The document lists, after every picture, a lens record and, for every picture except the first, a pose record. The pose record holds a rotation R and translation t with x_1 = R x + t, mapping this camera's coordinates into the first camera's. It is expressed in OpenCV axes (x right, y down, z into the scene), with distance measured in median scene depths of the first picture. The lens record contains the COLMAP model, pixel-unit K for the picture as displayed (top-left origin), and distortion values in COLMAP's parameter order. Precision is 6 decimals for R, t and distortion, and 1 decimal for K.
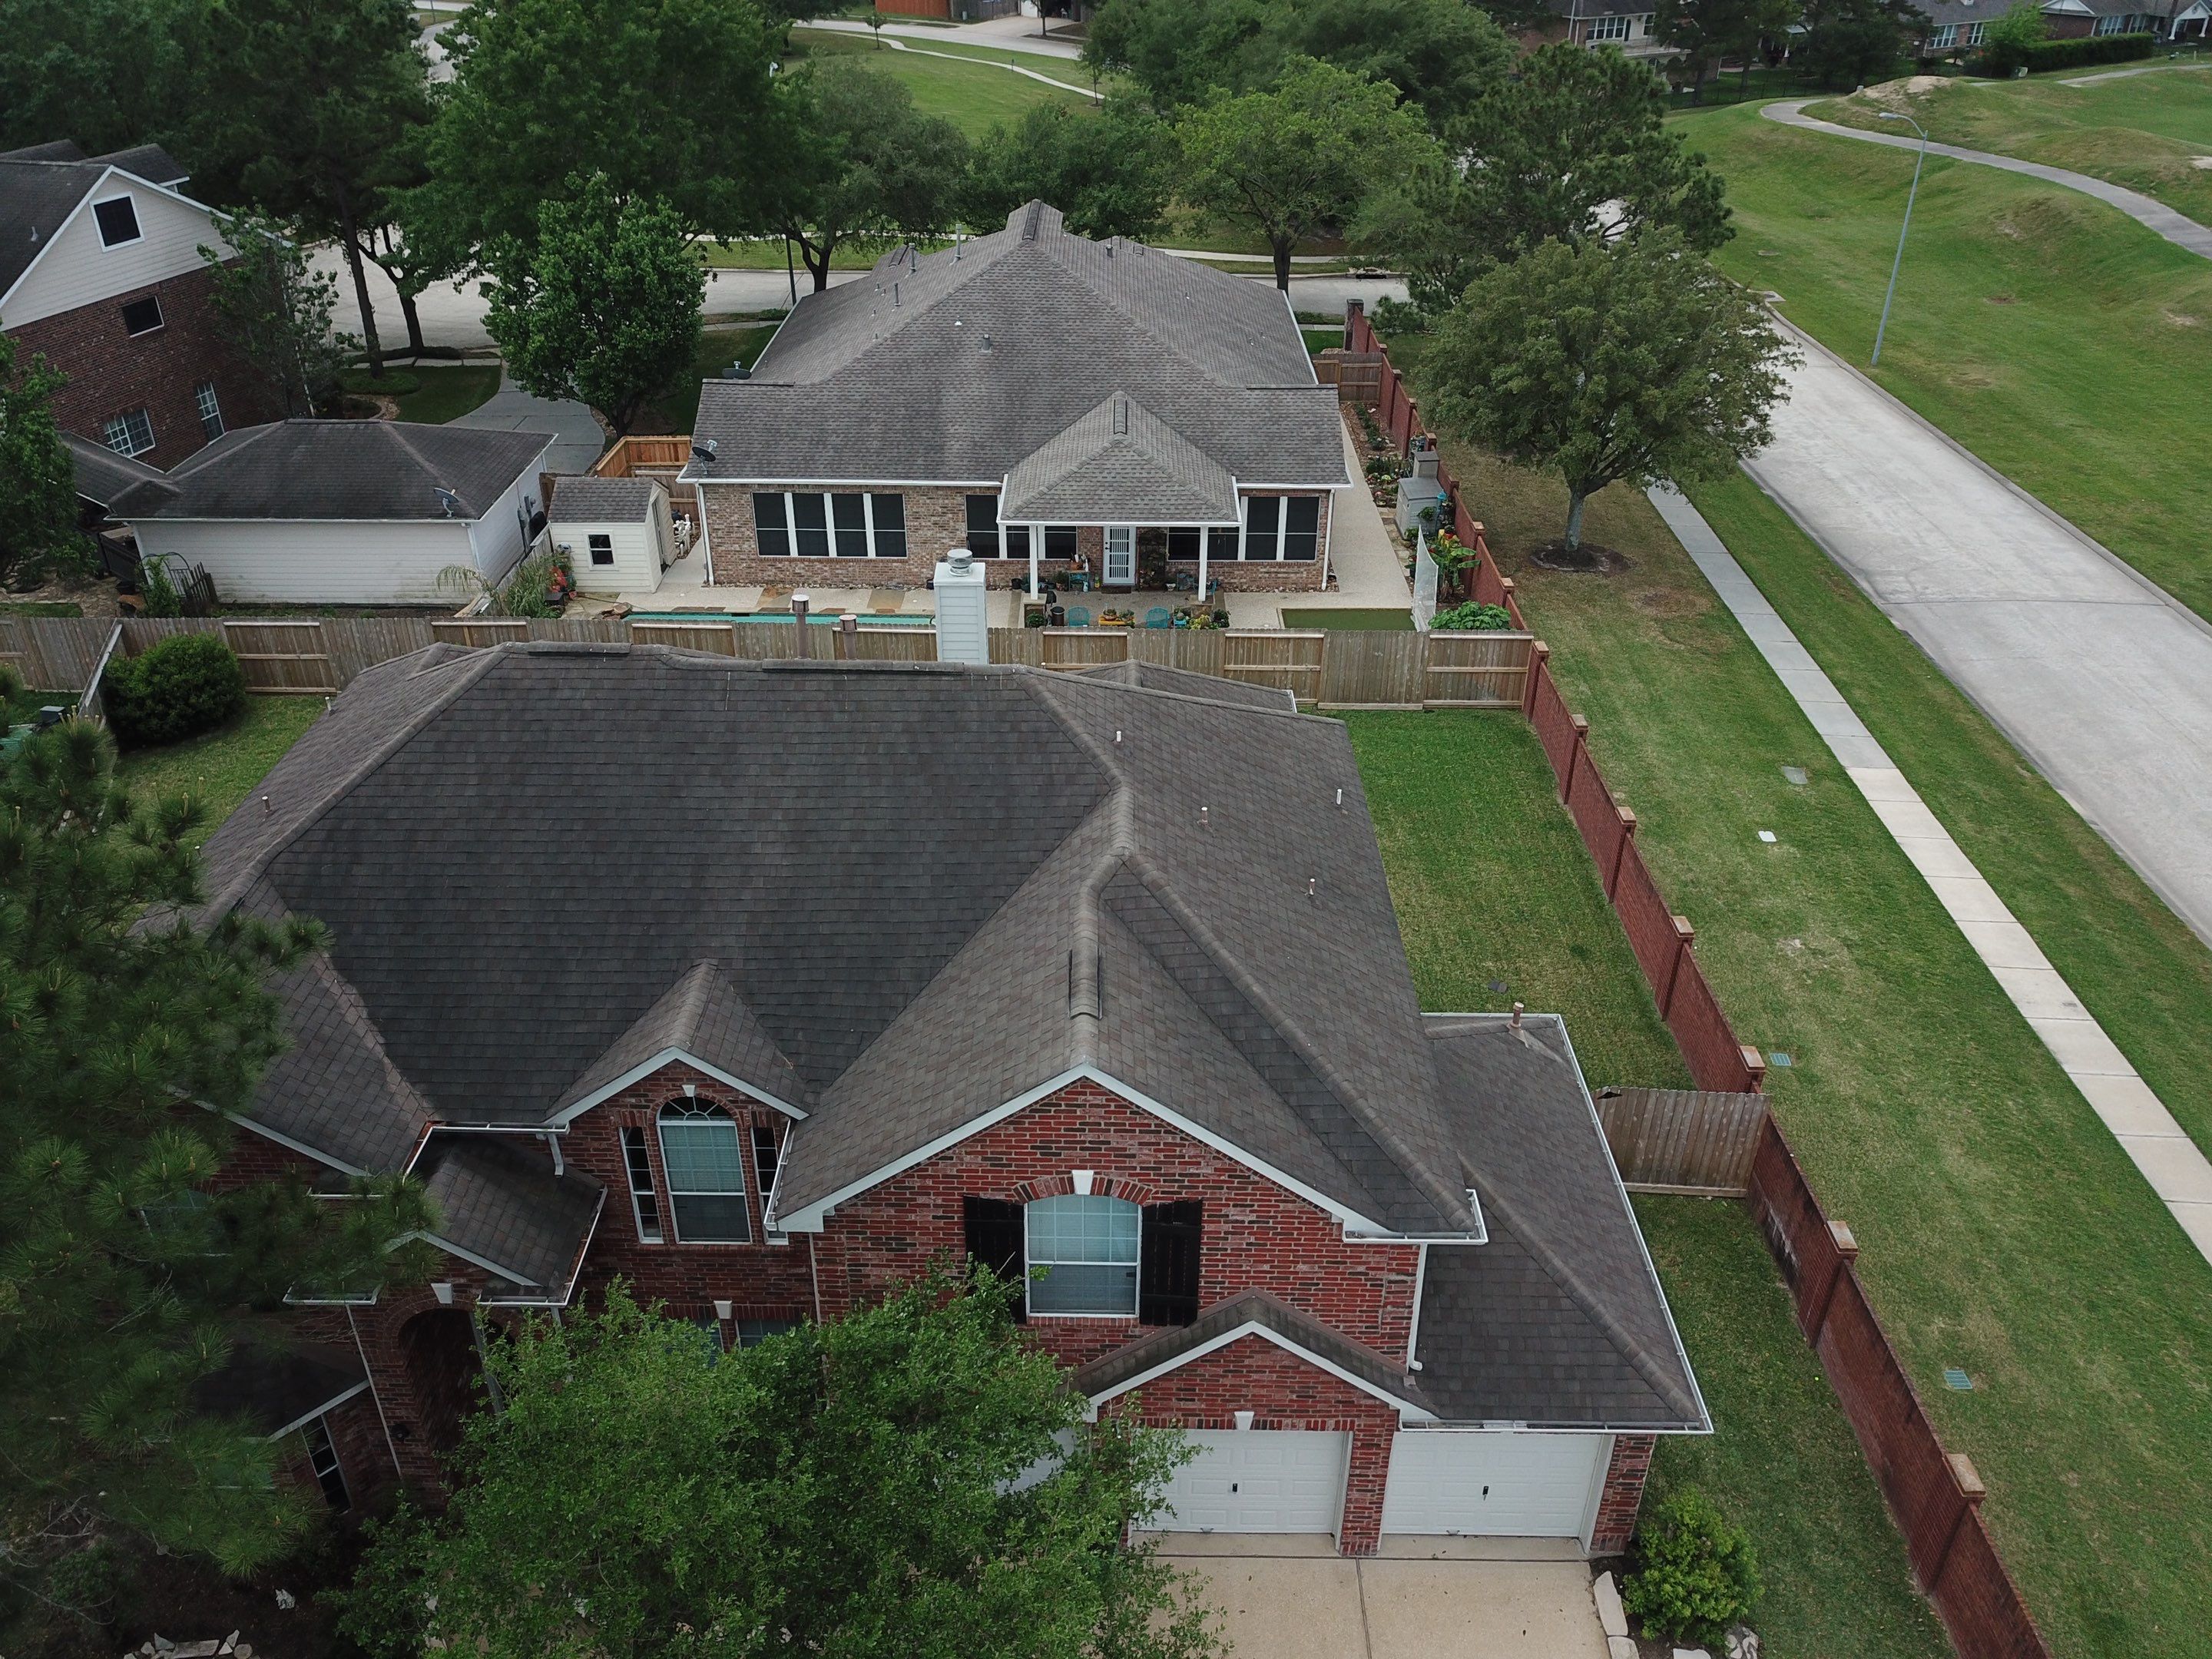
lens RADIAL K [[1672.6, 0, 1076.8], [0, 1672.6, 845.5], [0, 0, 1]] dist [0.010842, -0.004735]
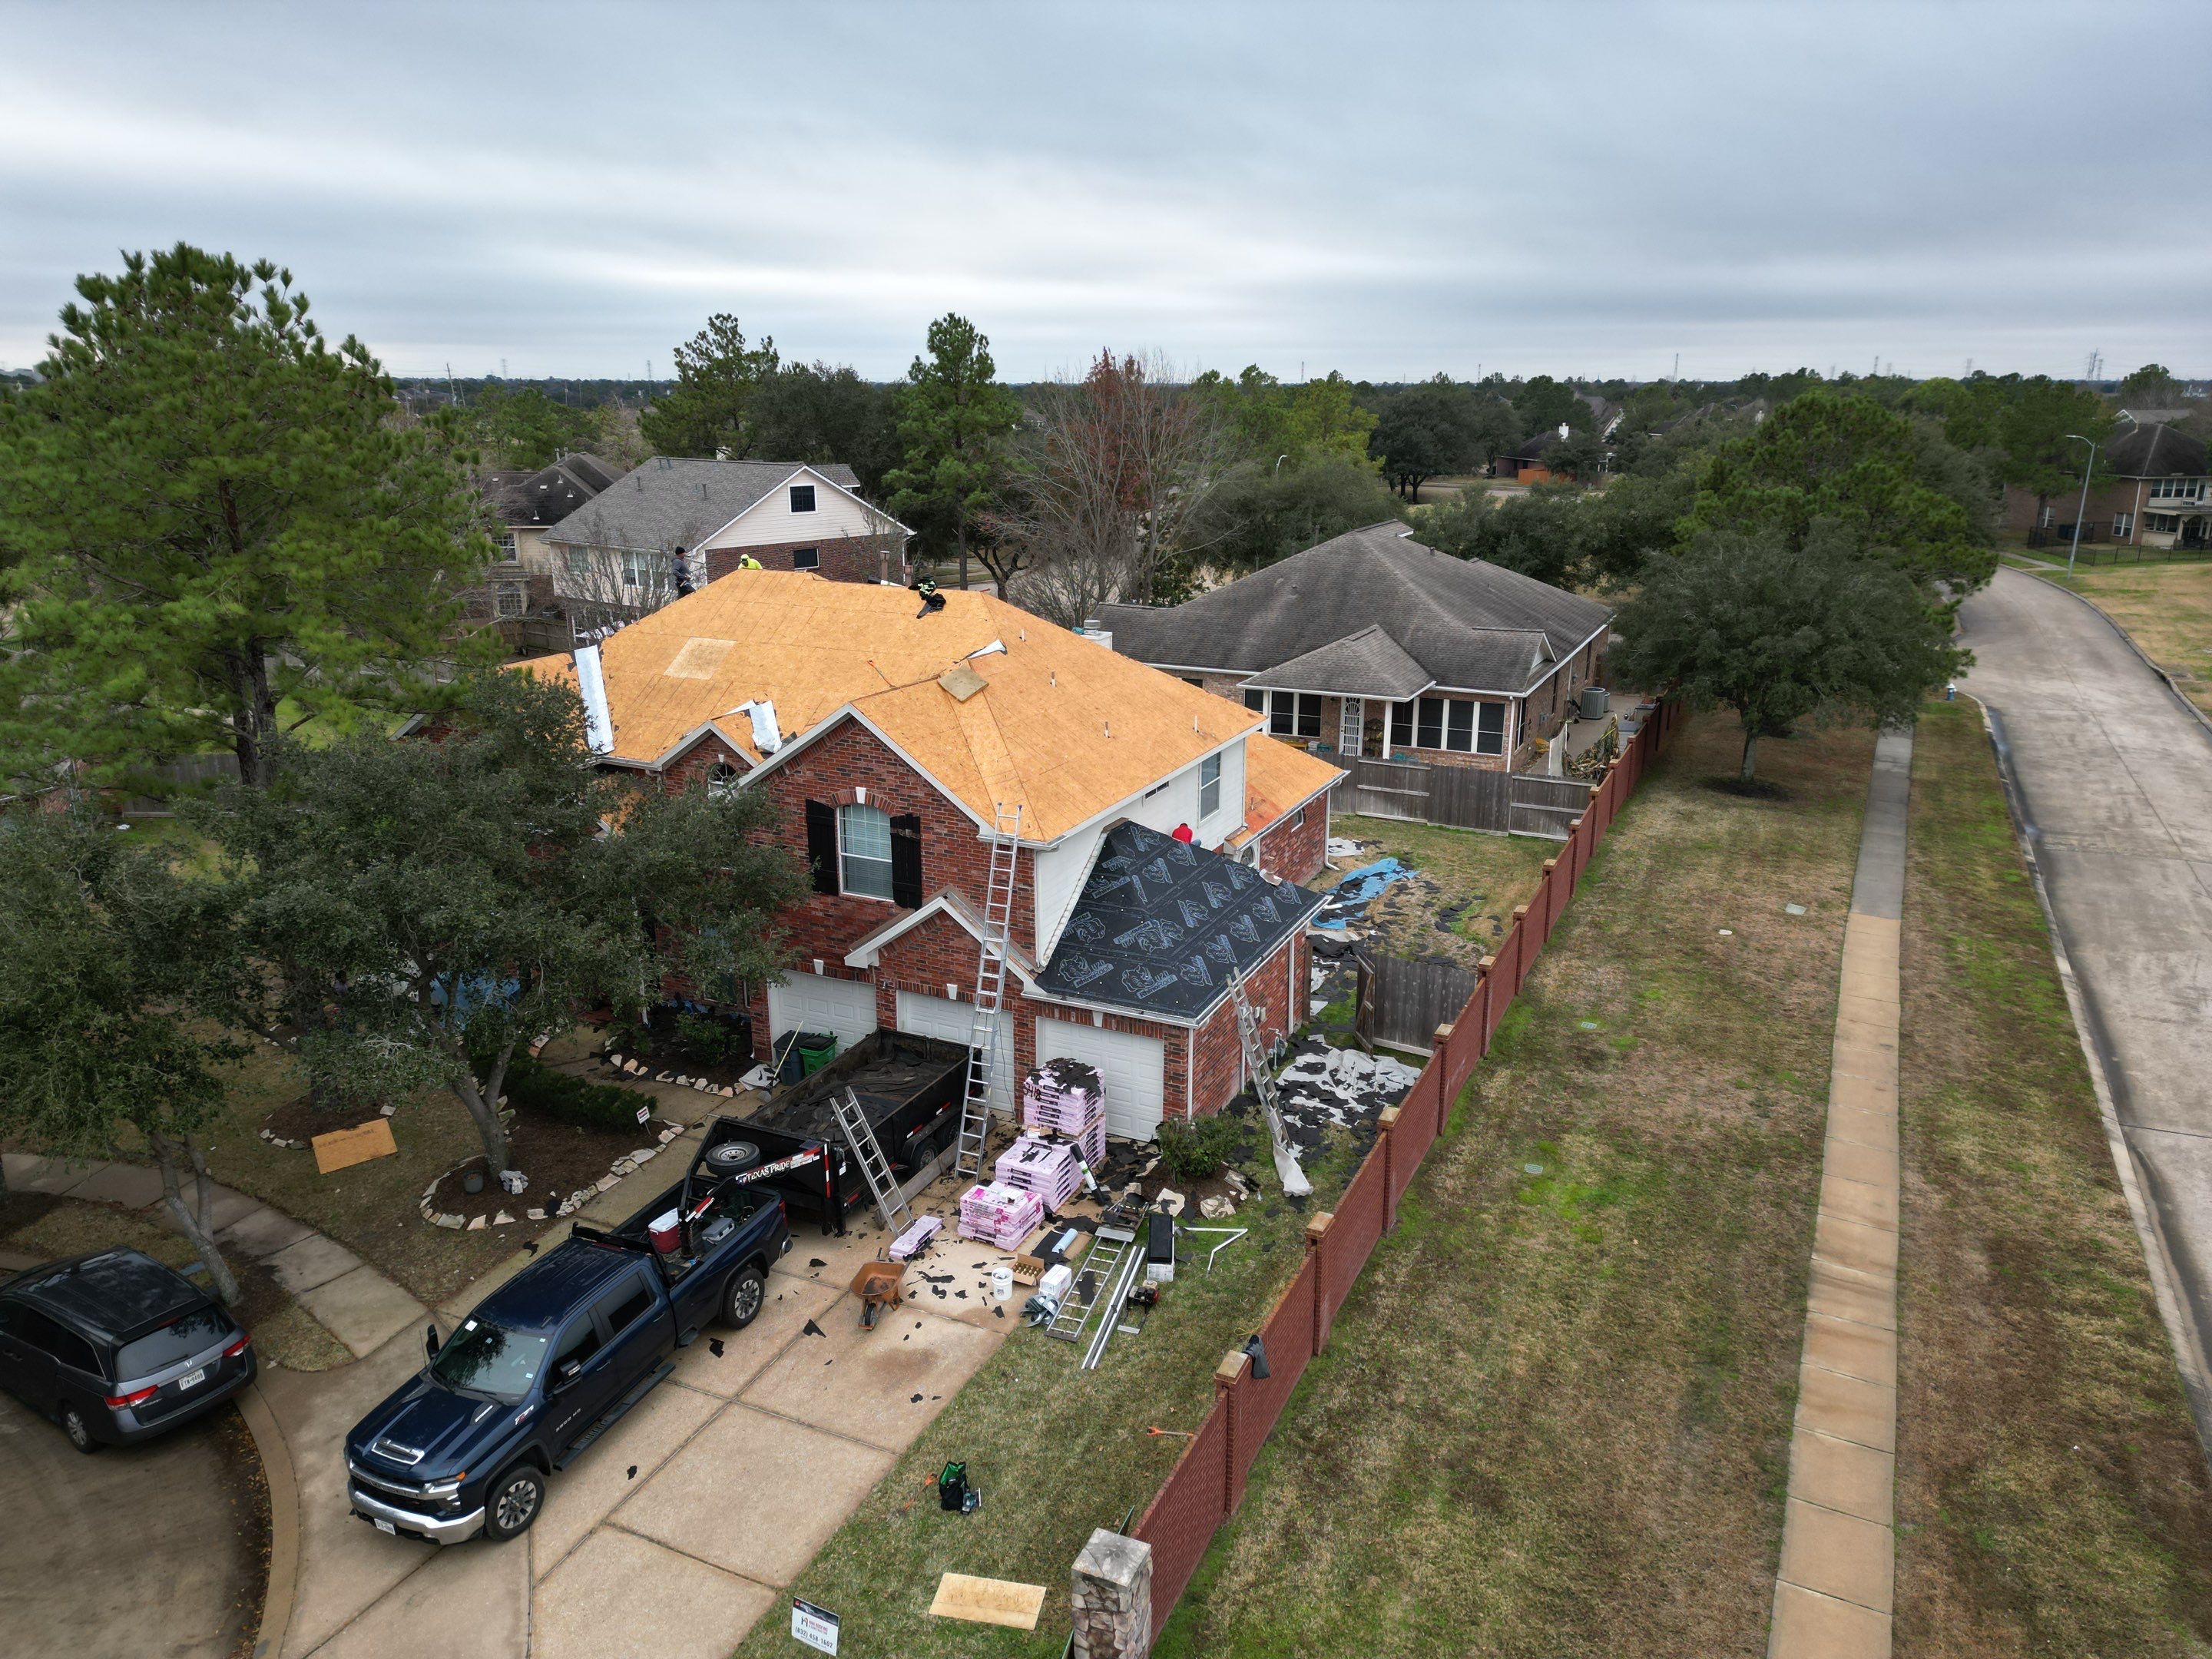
lens RADIAL K [[1542.6, 0, 1112.3], [0, 1542.6, 829.7], [0, 0, 1]] dist [0.074802, -0.067749]
pose [[0.912511, 0.114412, -0.392726, 0.815452], [-0.213258, 0.952349, -0.218066, 0.487517], [0.349063, 0.282739, 0.893428, -0.337254]]
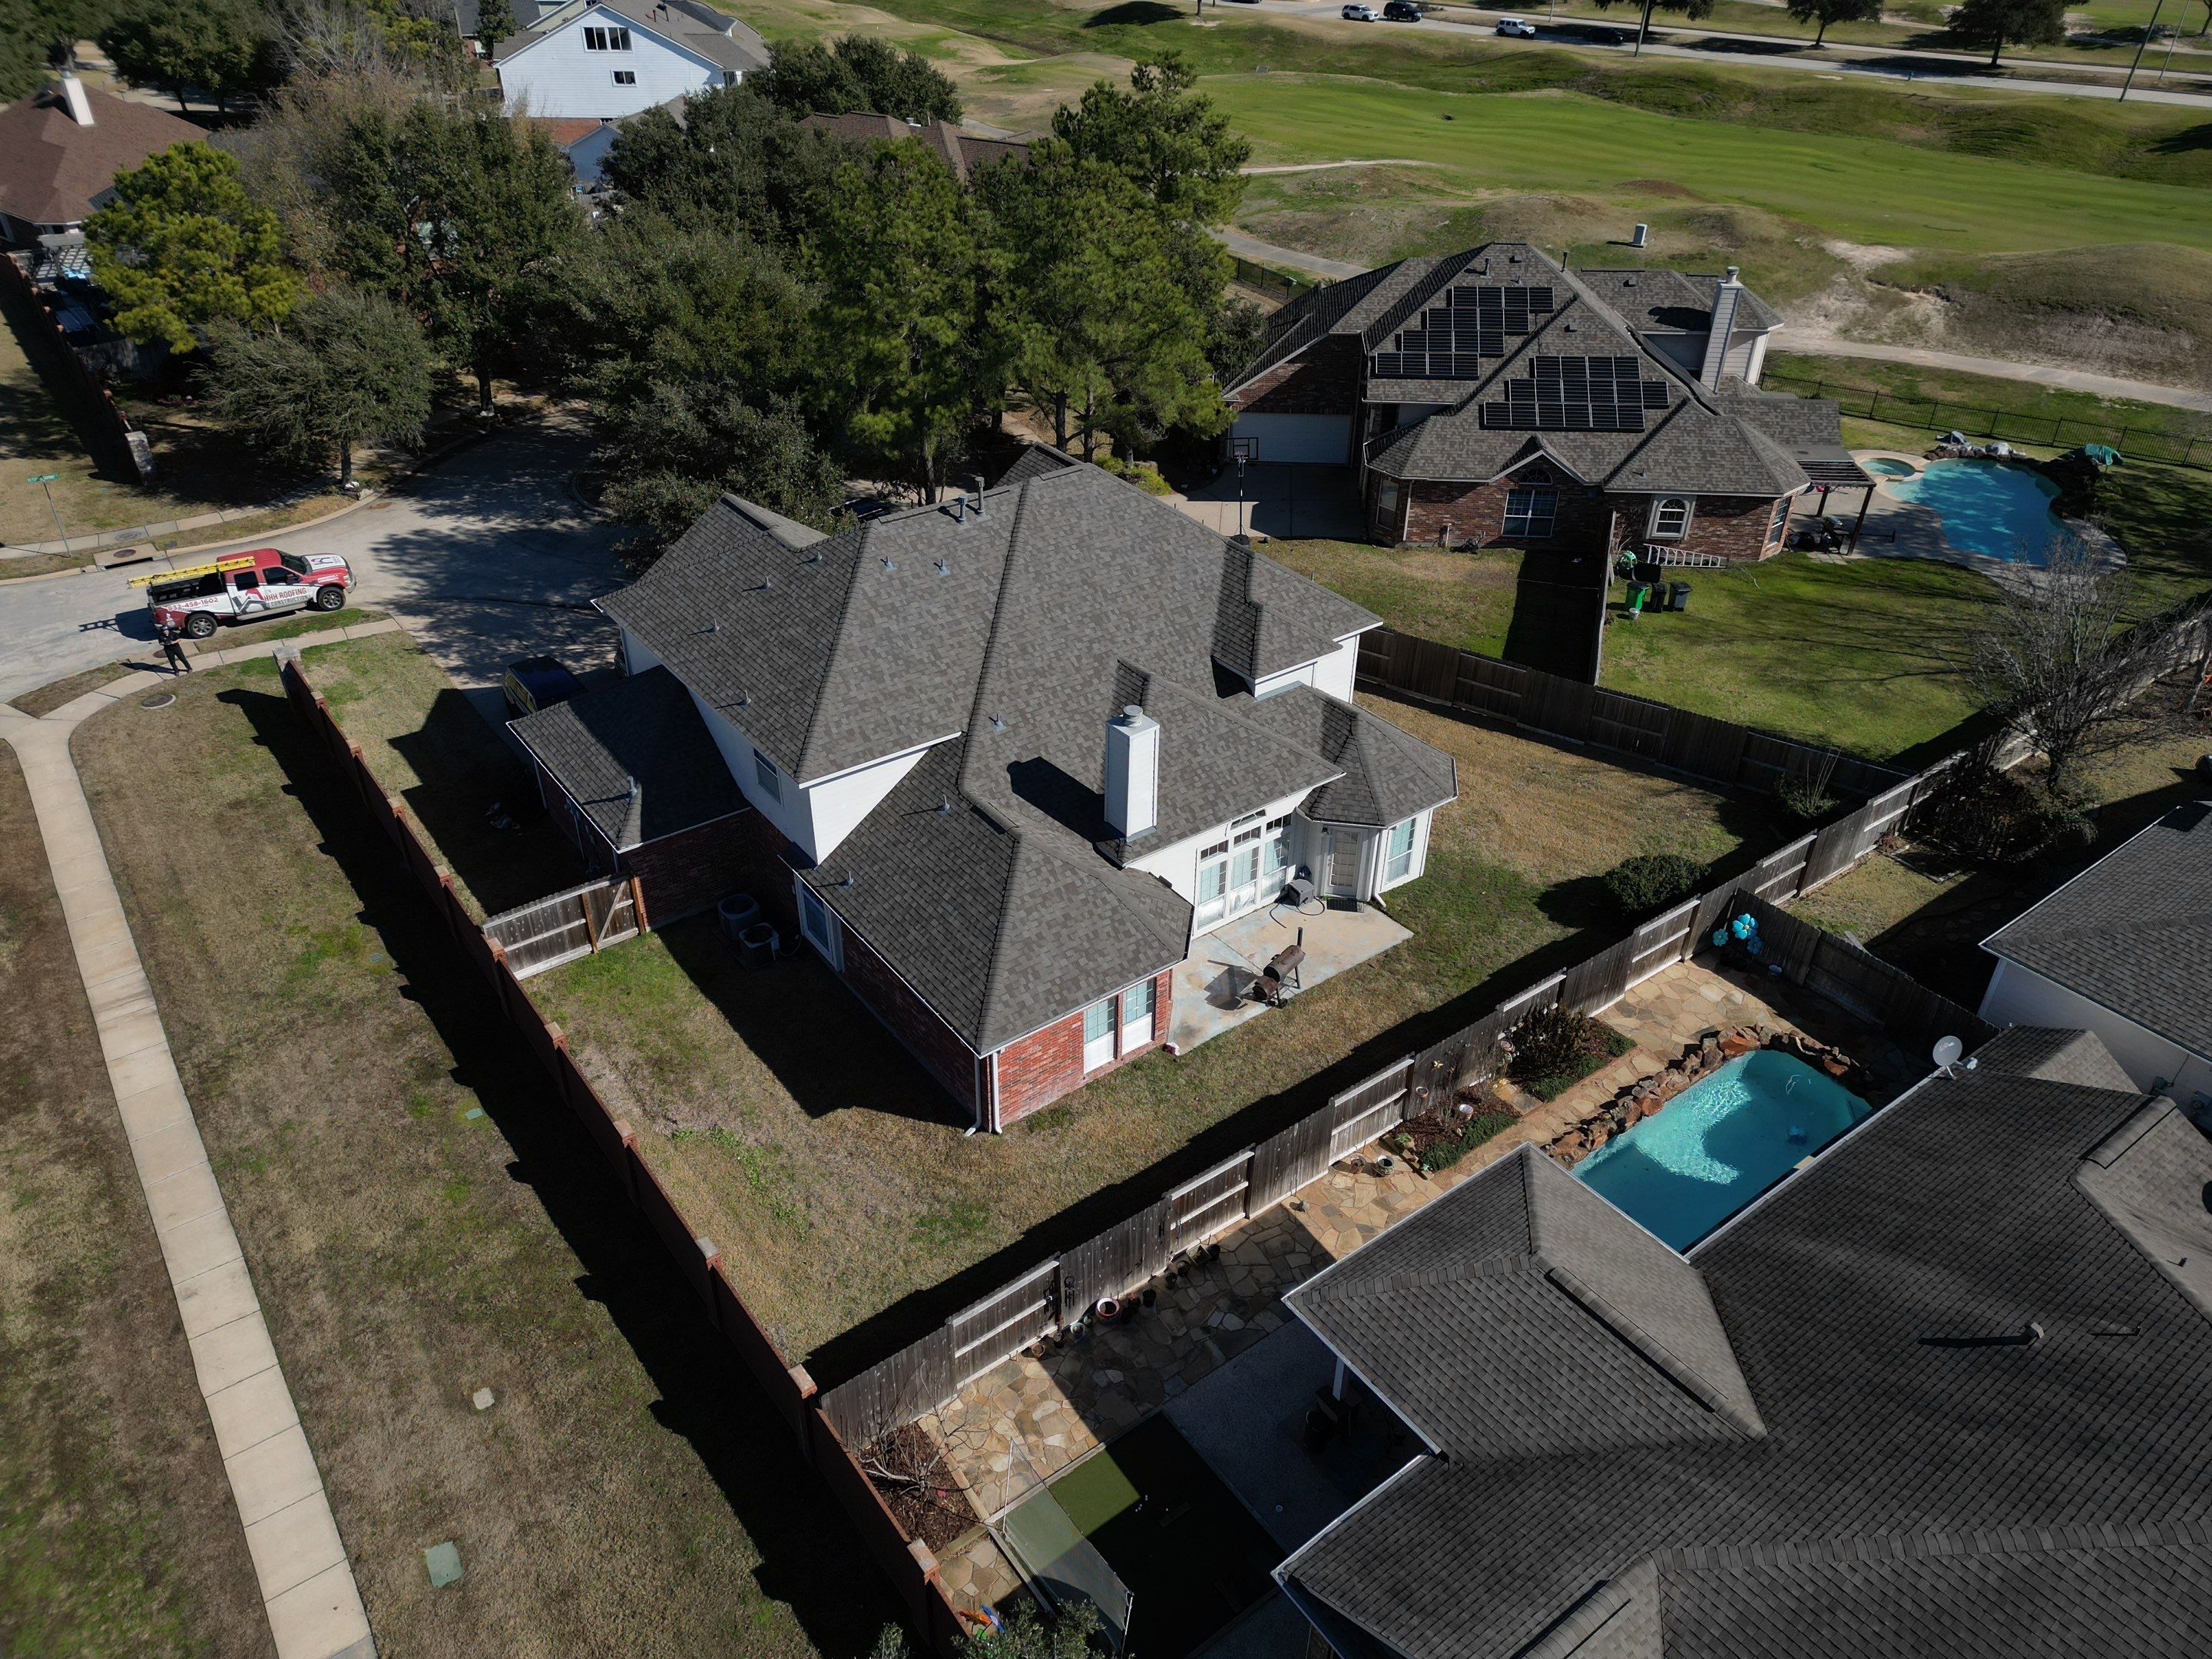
lens RADIAL K [[1542.6, 0, 1110.5], [0, 1542.6, 822.7], [0, 0, 1]] dist [0.074802, -0.067749]
pose [[-0.787778, 0.330935, -0.519507, 0.881120], [-0.329698, 0.485872, 0.809461, -1.640149], [0.520293, 0.808956, -0.273651, 2.113135]]
